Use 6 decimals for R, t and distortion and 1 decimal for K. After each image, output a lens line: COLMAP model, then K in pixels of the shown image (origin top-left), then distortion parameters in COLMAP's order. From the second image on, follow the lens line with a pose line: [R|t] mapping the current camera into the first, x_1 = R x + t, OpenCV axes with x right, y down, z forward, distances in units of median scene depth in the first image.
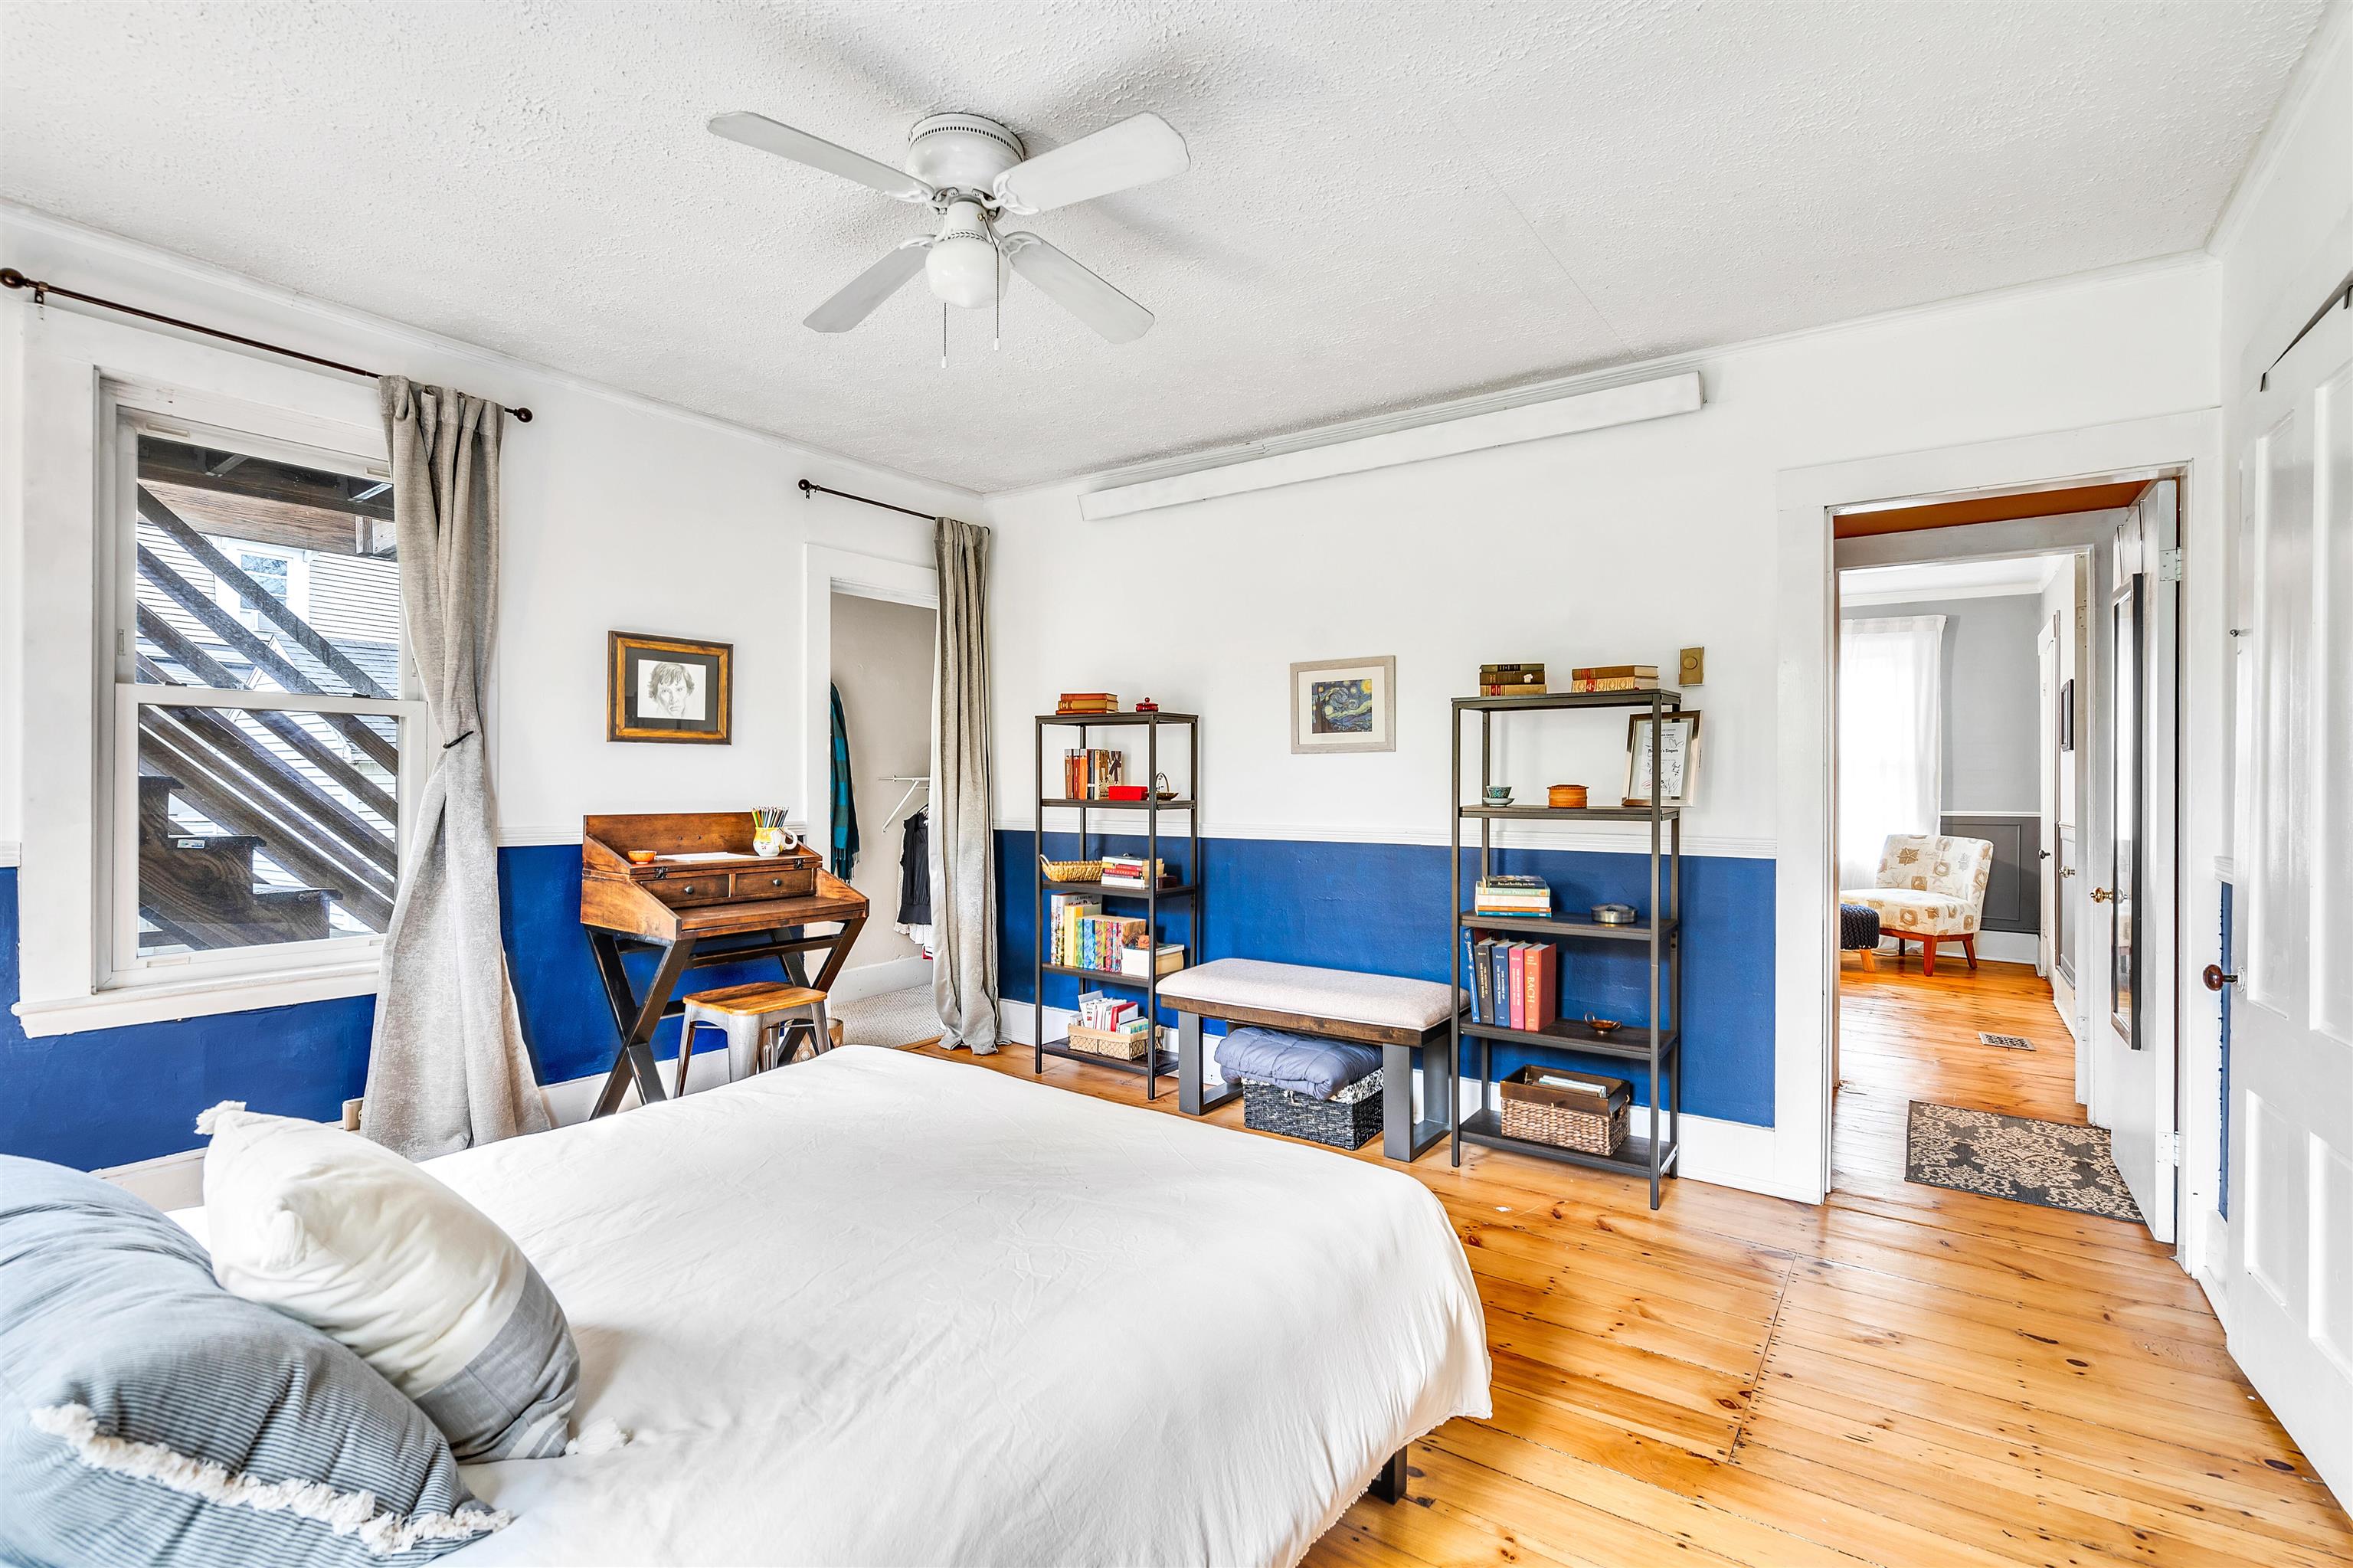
lens RADIAL K [[1086.3, 0, 1169.1], [0, 1086.3, 785.5], [0, 0, 1]] dist [-0.000262, -0.000286]
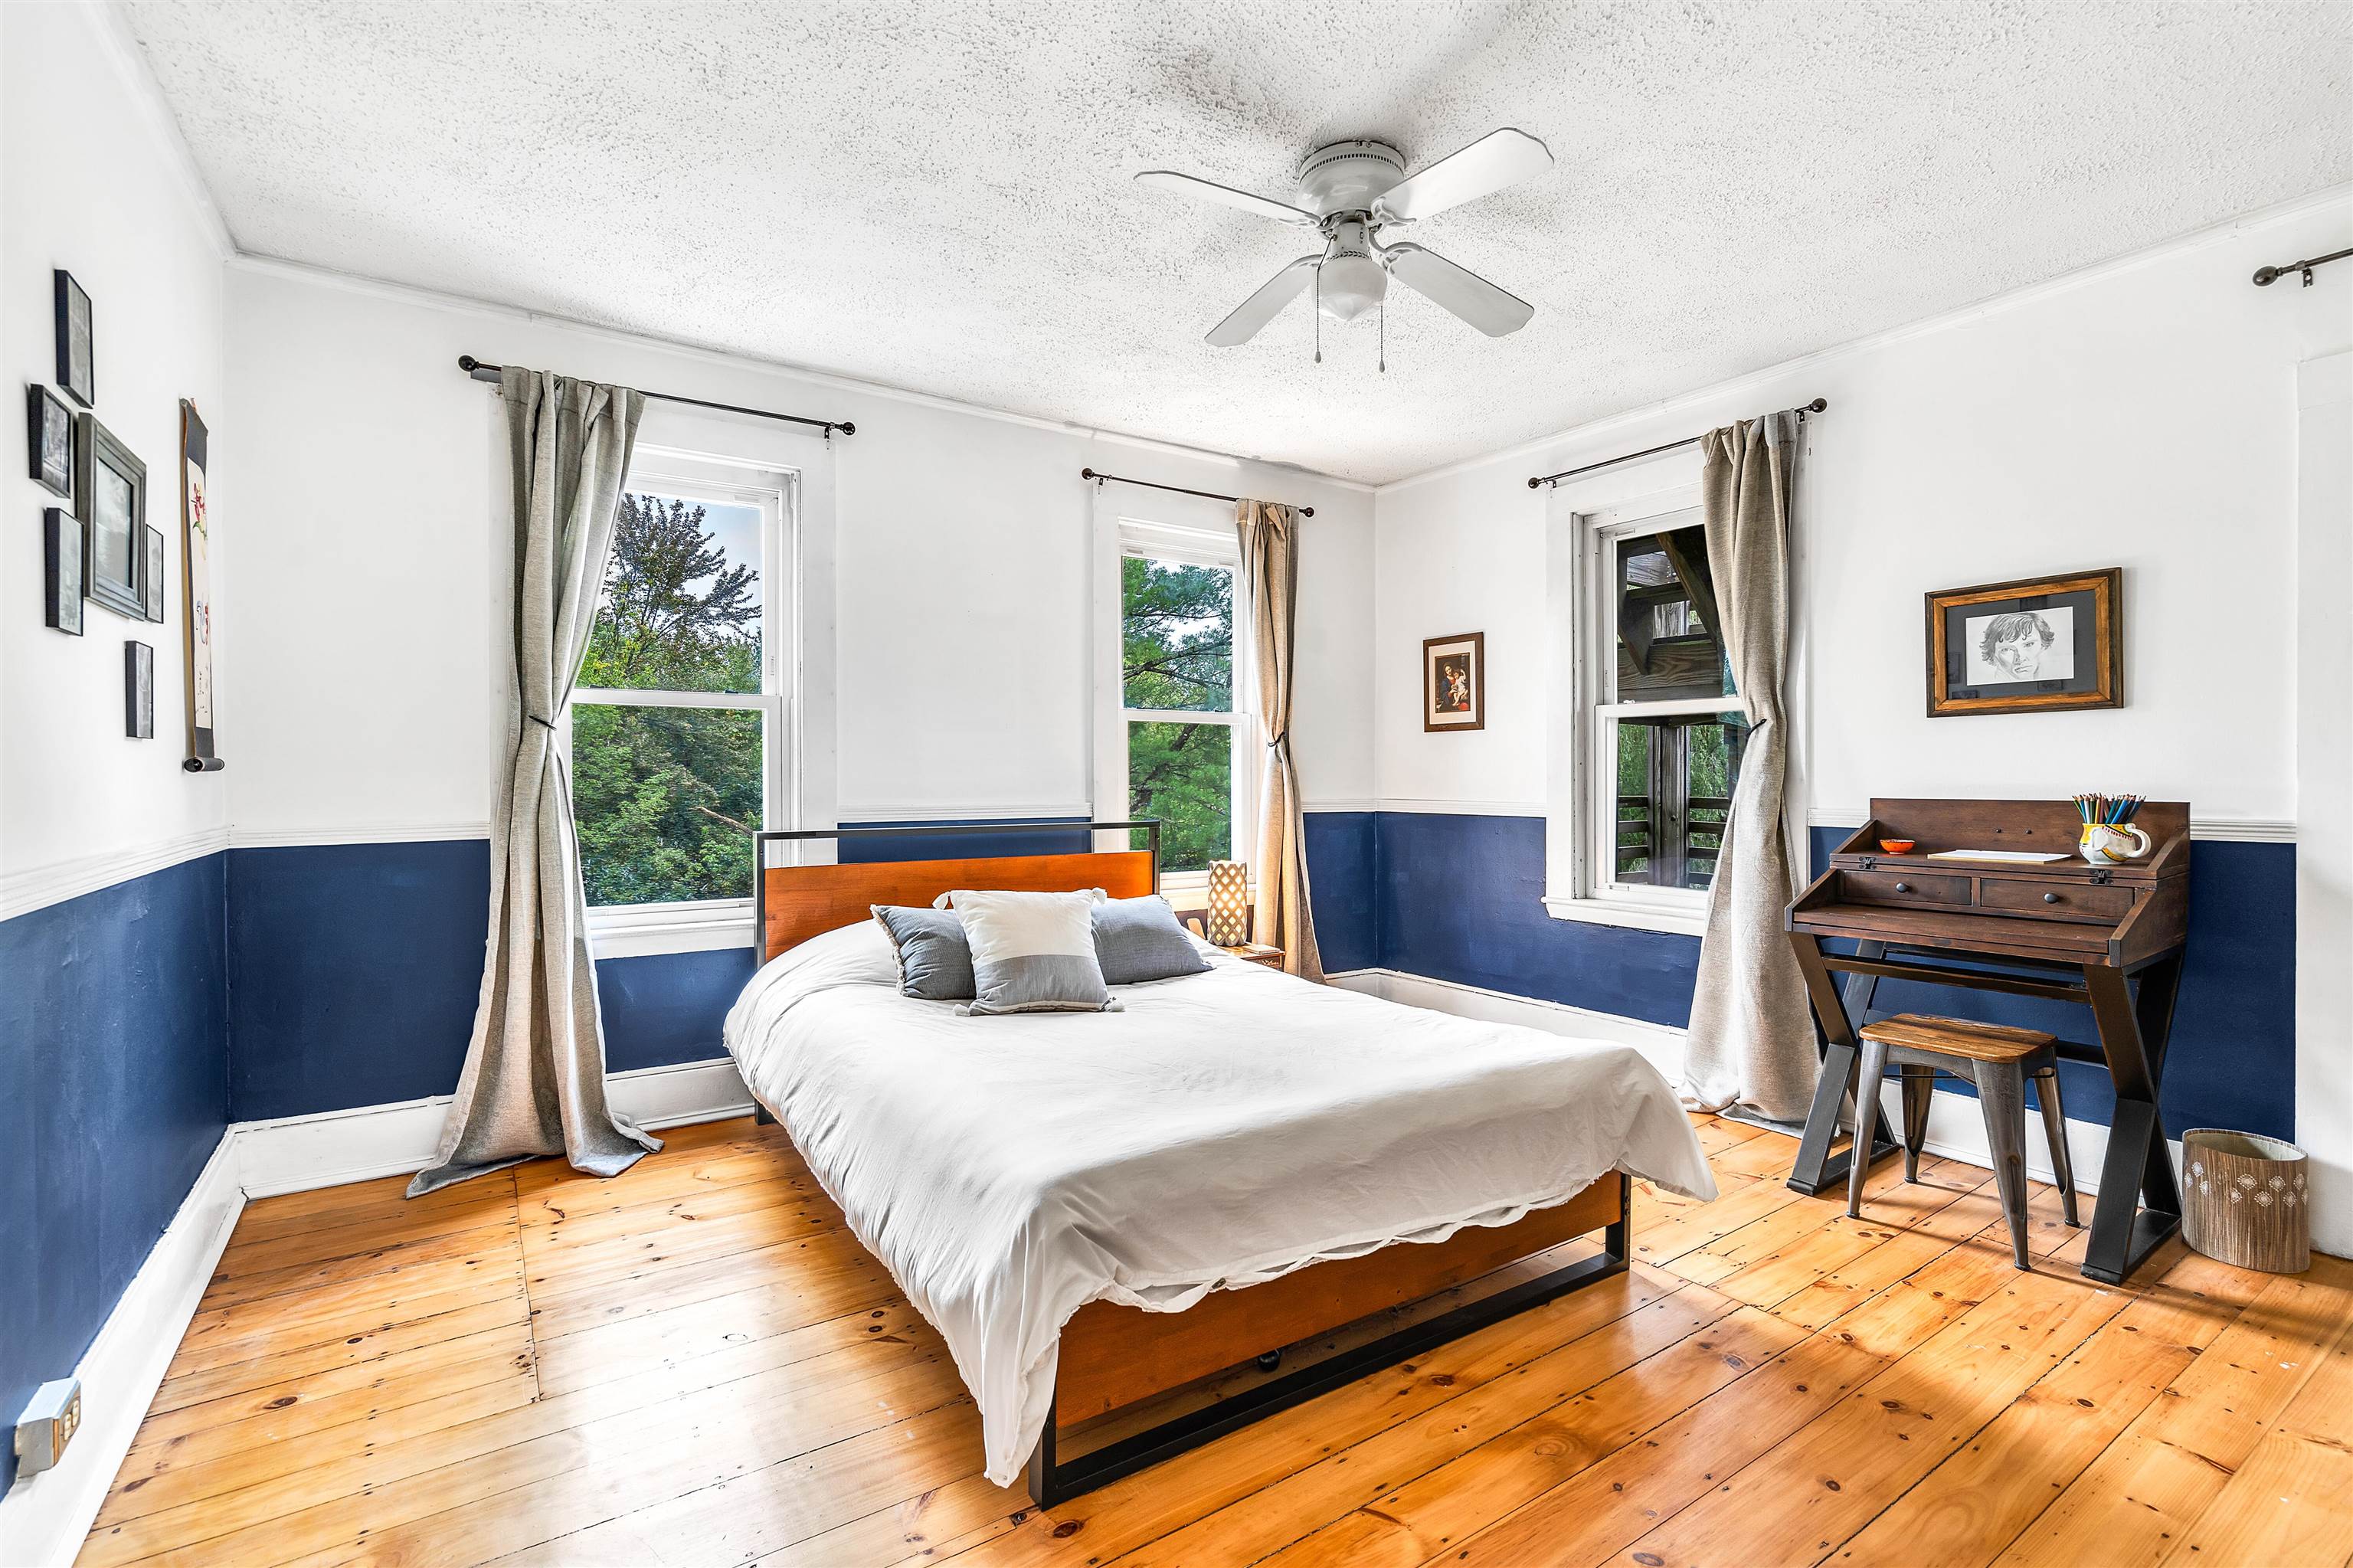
lens RADIAL K [[1086.3, 0, 1170.8], [0, 1086.3, 775.1], [0, 0, 1]] dist [-0.000262, -0.000286]
pose [[-0.356816, 0.003398, -0.934168, 0.672554], [0.010371, 0.999946, -0.000324, 0.000660], [0.934117, -0.009804, -0.356832, 0.916202]]
